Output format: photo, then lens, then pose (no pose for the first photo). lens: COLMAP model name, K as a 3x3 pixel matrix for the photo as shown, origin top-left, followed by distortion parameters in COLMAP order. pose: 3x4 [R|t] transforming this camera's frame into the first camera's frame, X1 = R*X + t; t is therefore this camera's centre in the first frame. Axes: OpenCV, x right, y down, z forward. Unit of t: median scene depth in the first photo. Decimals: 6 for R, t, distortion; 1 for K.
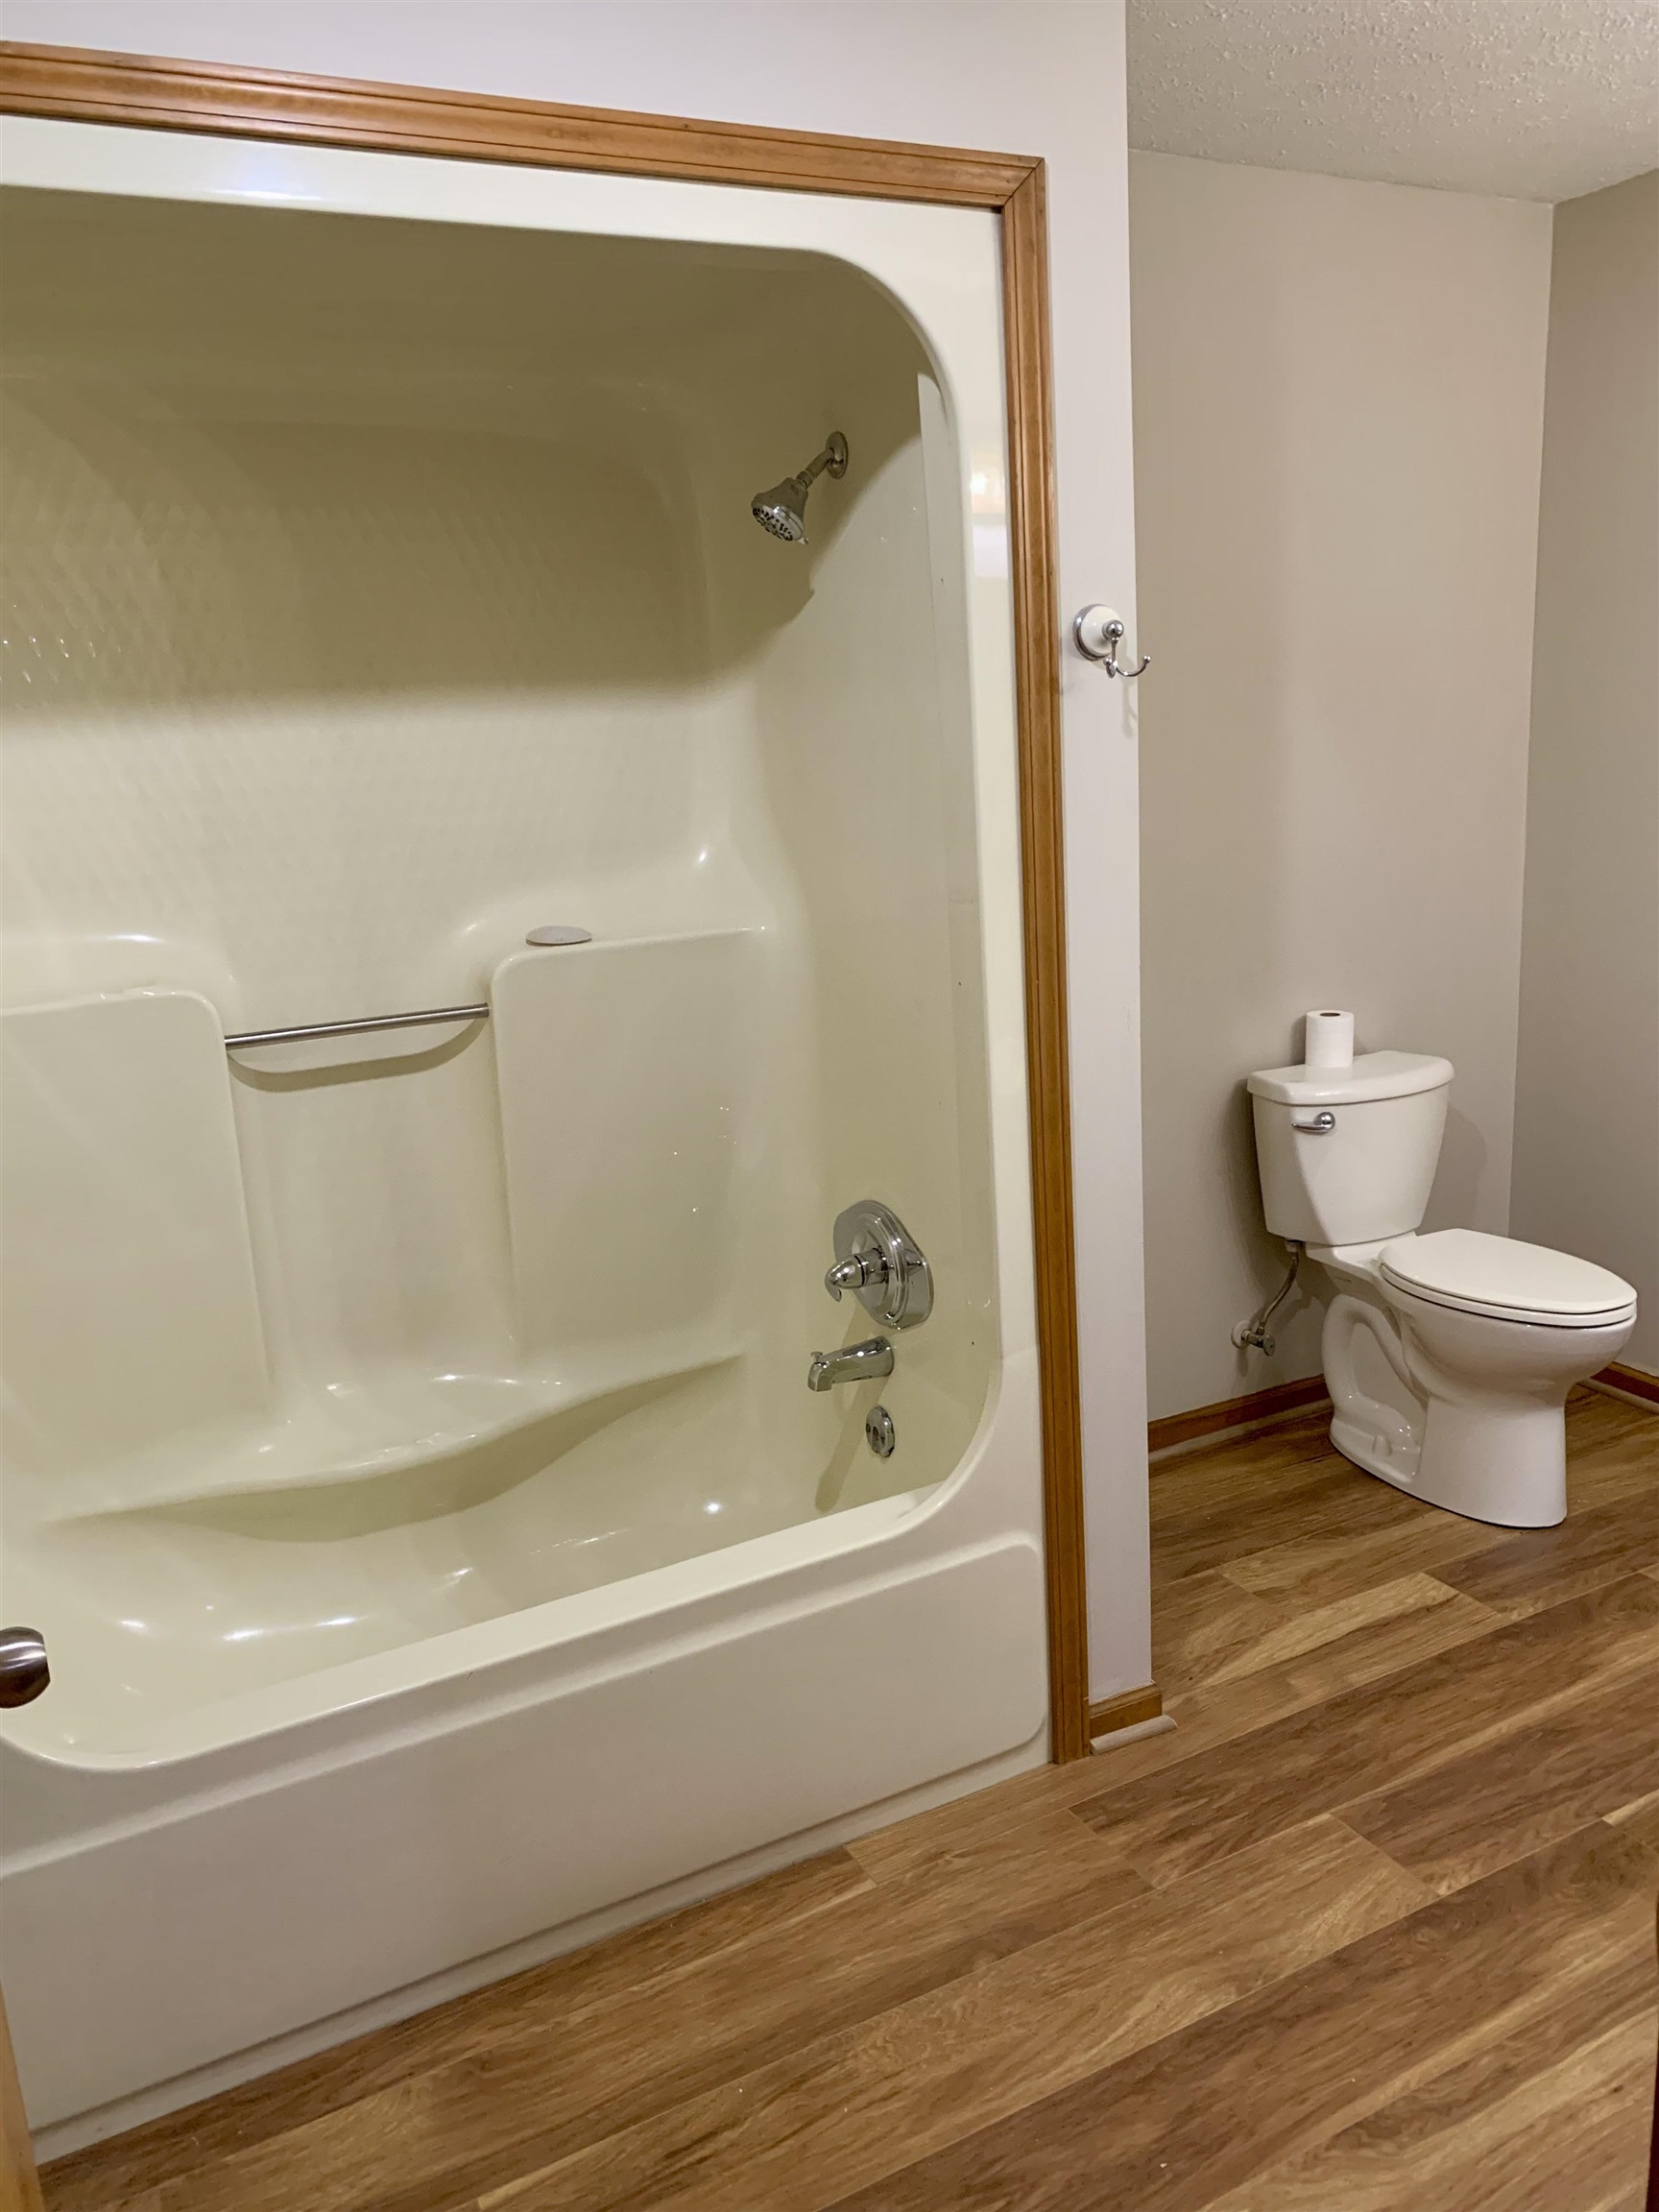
lens RADIAL K [[1679.6, 0, 832.9], [0, 1679.6, 1104.2], [0, 0, 1]] dist [0.010240, -0.010389]
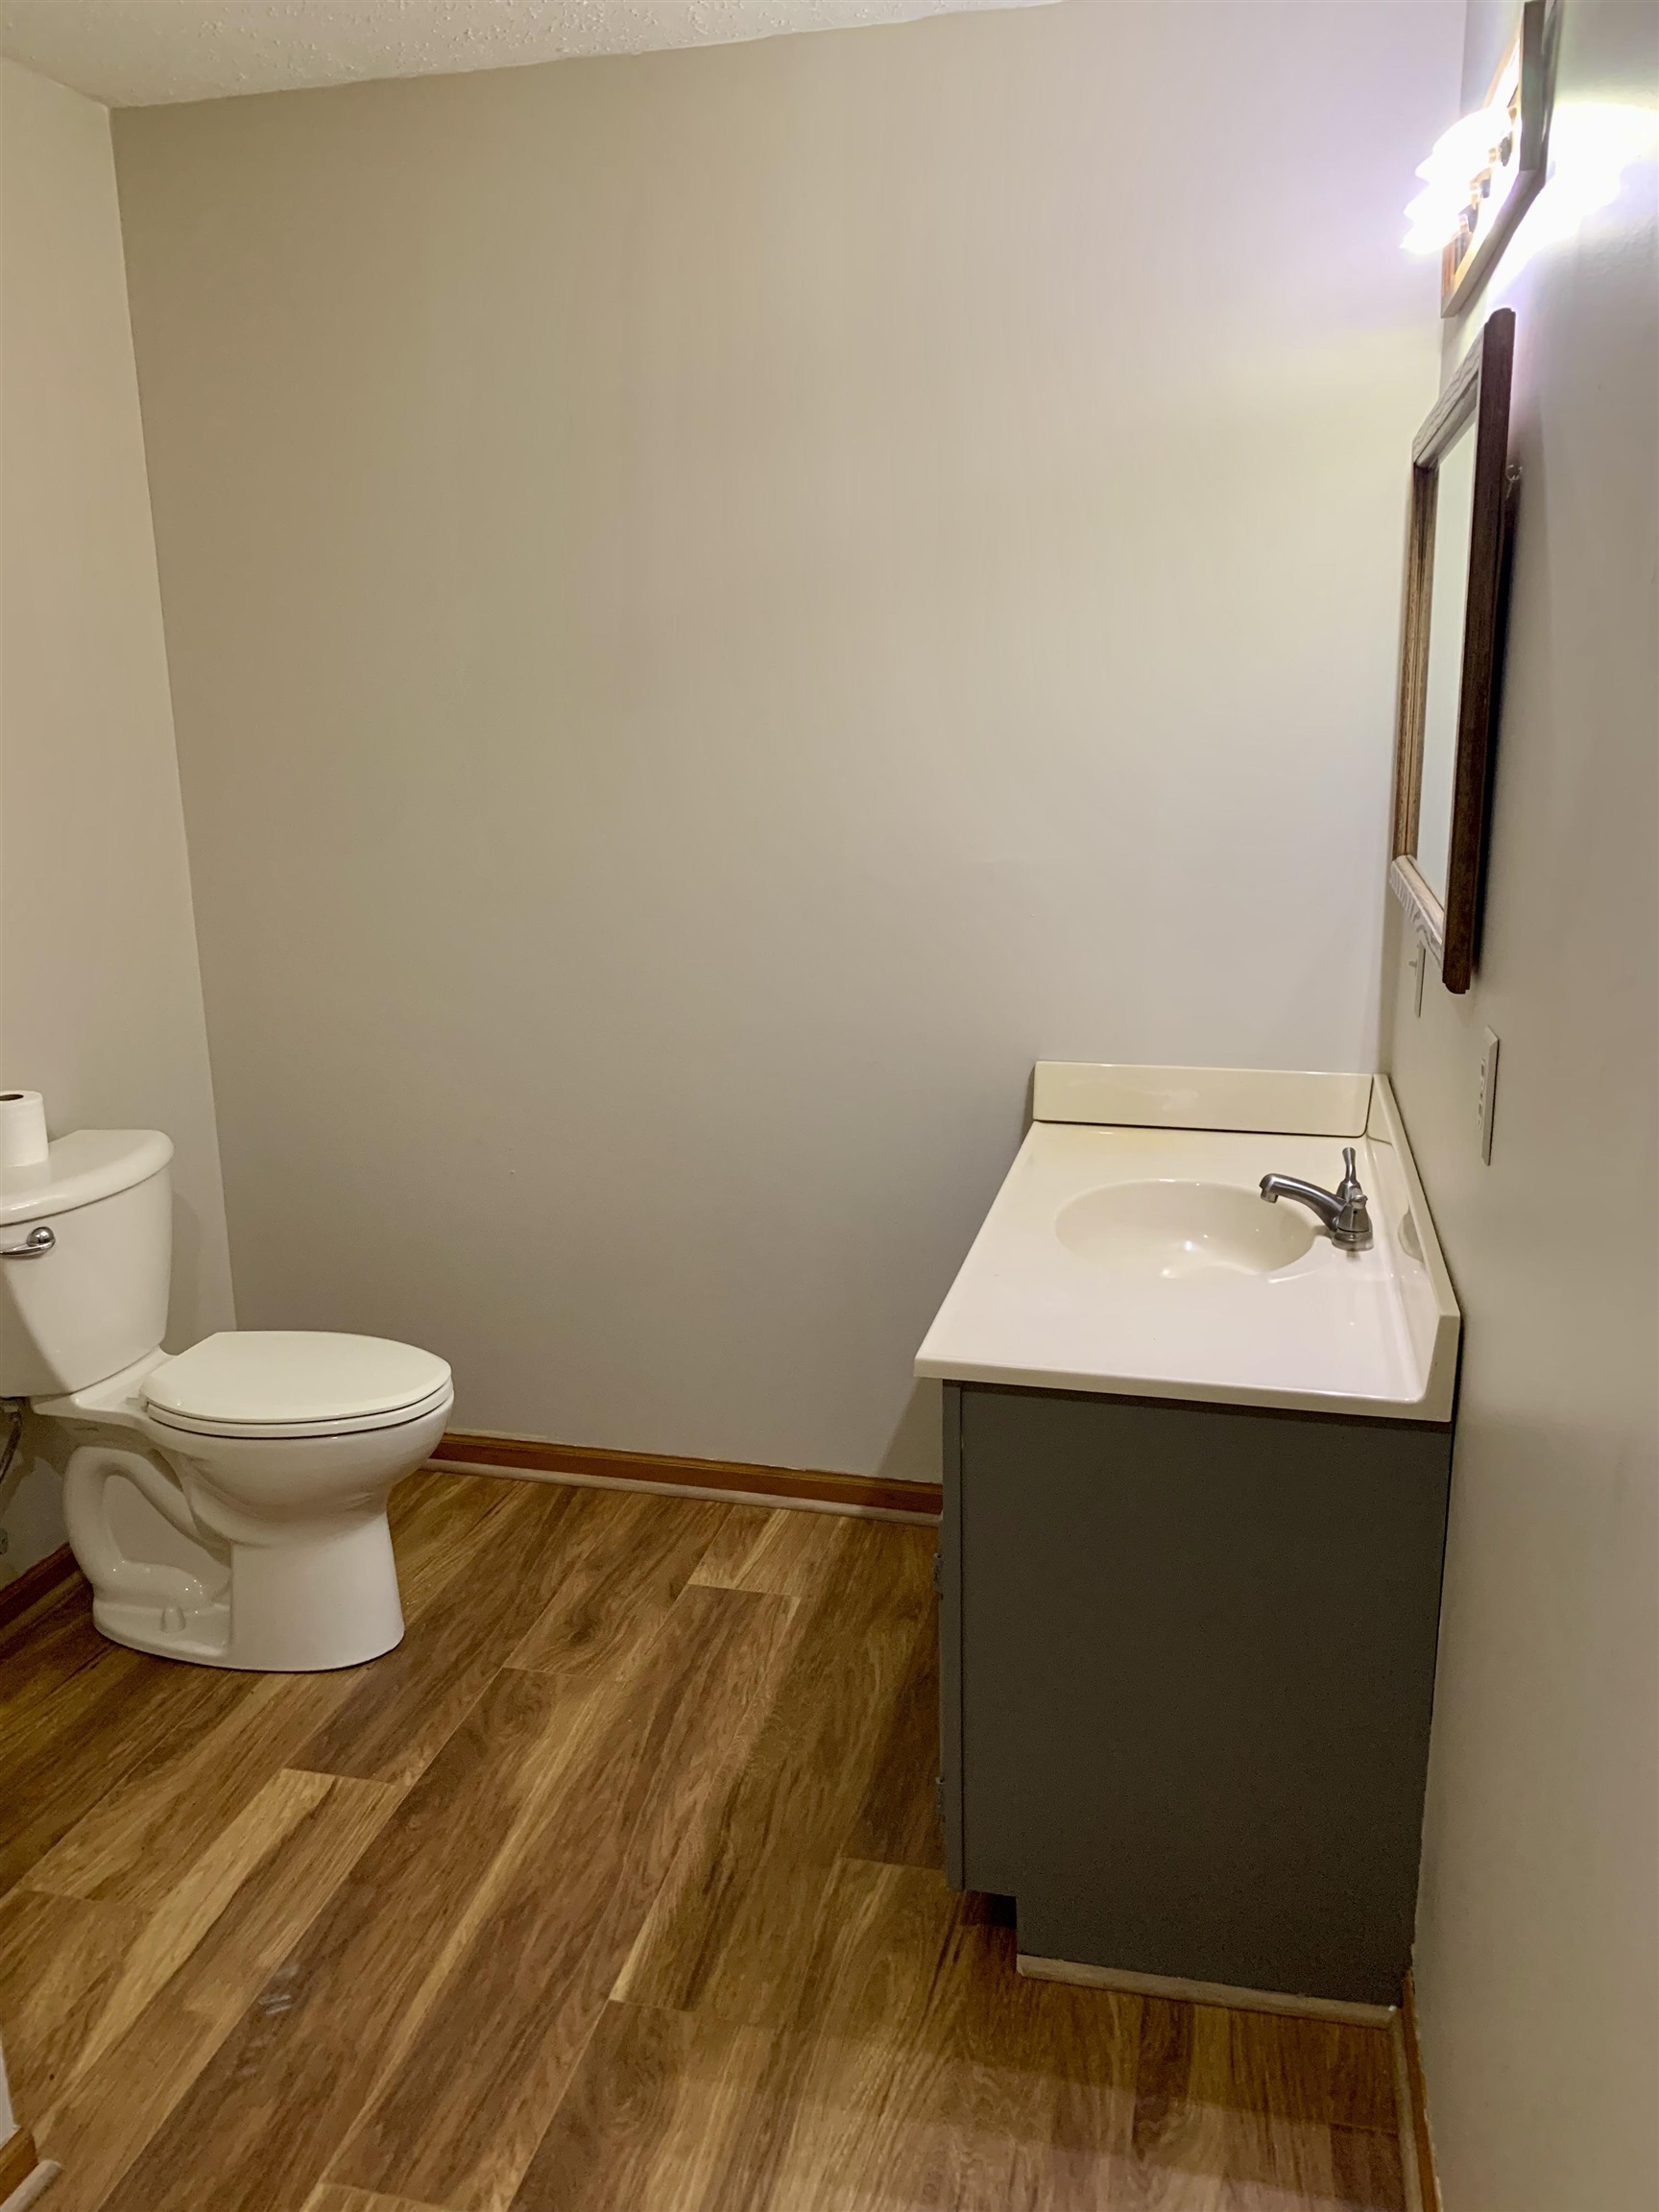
lens RADIAL K [[1679.6, 0, 837.4], [0, 1679.6, 1107.8], [0, 0, 1]] dist [0.010240, -0.010389]
pose [[0.654743, -0.141831, 0.742425, -0.033249], [0.142075, 0.987822, 0.063415, -0.050984], [-0.742378, 0.063960, 0.666921, 0.239274]]
